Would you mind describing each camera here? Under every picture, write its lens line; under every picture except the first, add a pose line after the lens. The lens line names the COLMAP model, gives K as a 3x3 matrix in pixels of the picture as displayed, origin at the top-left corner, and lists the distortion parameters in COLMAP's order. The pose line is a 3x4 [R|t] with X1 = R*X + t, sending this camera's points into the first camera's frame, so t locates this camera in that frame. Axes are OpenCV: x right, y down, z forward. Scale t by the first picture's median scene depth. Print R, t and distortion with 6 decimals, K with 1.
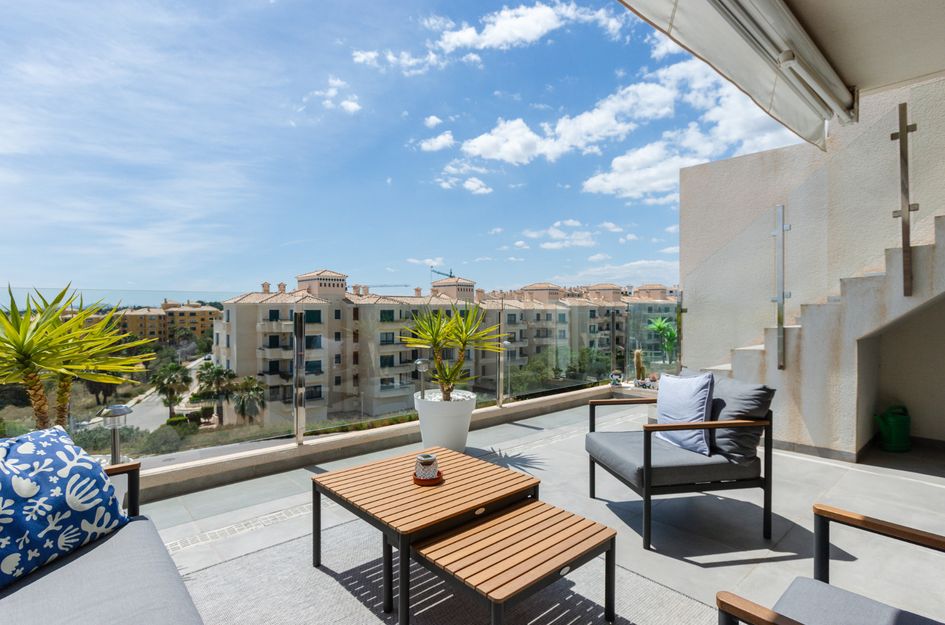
lens RADIAL K [[475.8, 0, 466.6], [0, 475.8, 310.0], [0, 0, 1]] dist [-0.017240, 0.013951]
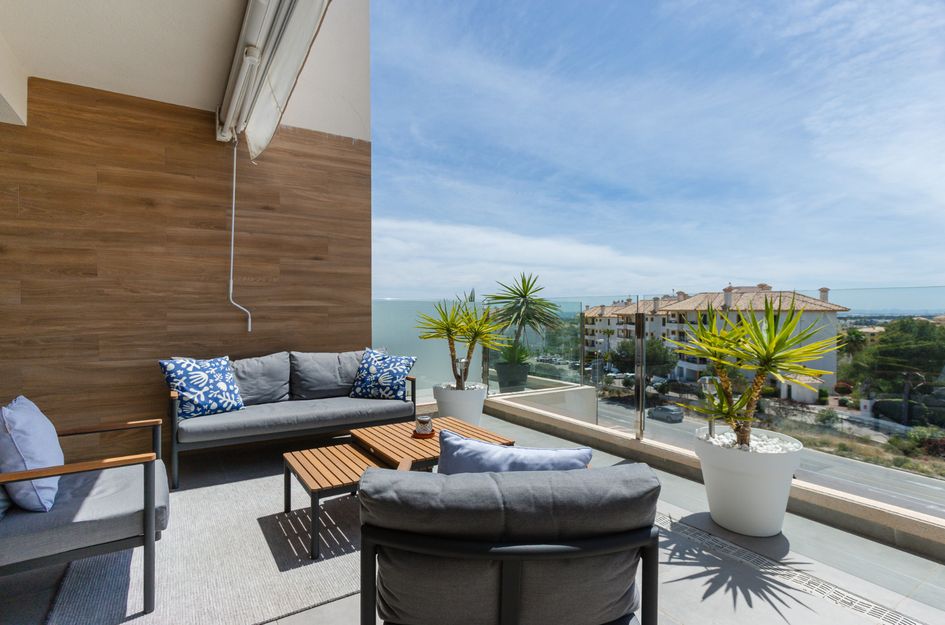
lens RADIAL K [[475.8, 0, 474.5], [0, 475.8, 312.8], [0, 0, 1]] dist [-0.017240, 0.013951]
pose [[-0.159231, 0.000604, -0.987241, 1.288175], [-0.000181, 1.000000, 0.000641, 0.010295], [0.987241, 0.000281, -0.159231, 1.424572]]
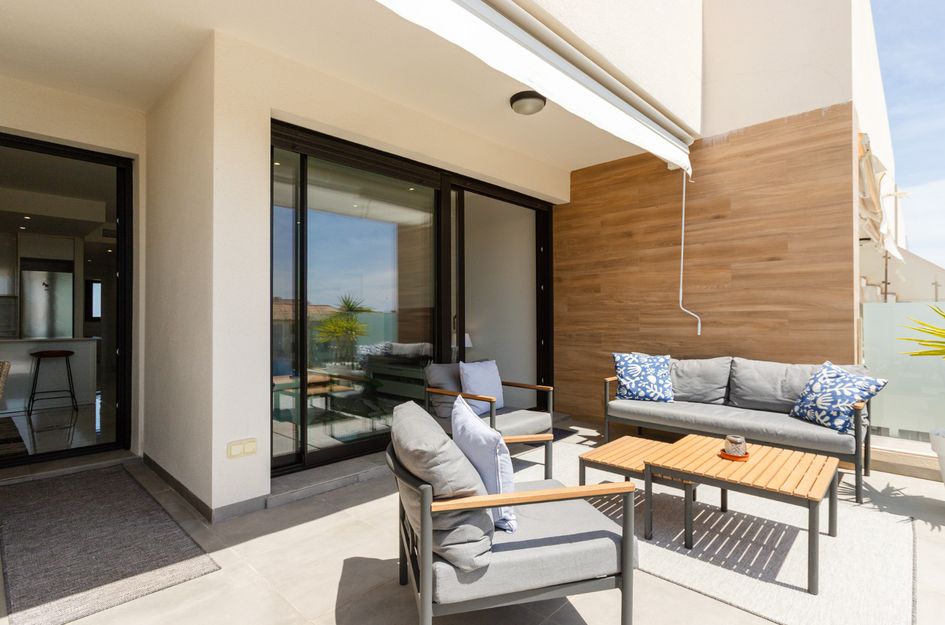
lens RADIAL K [[475.8, 0, 472.7], [0, 475.8, 315.3], [0, 0, 1]] dist [-0.017240, 0.013951]
pose [[-0.996341, -0.006463, -0.085218, 0.697721], [-0.005976, 0.999964, -0.005966, 0.018771], [0.085253, -0.005435, -0.996344, 2.214534]]
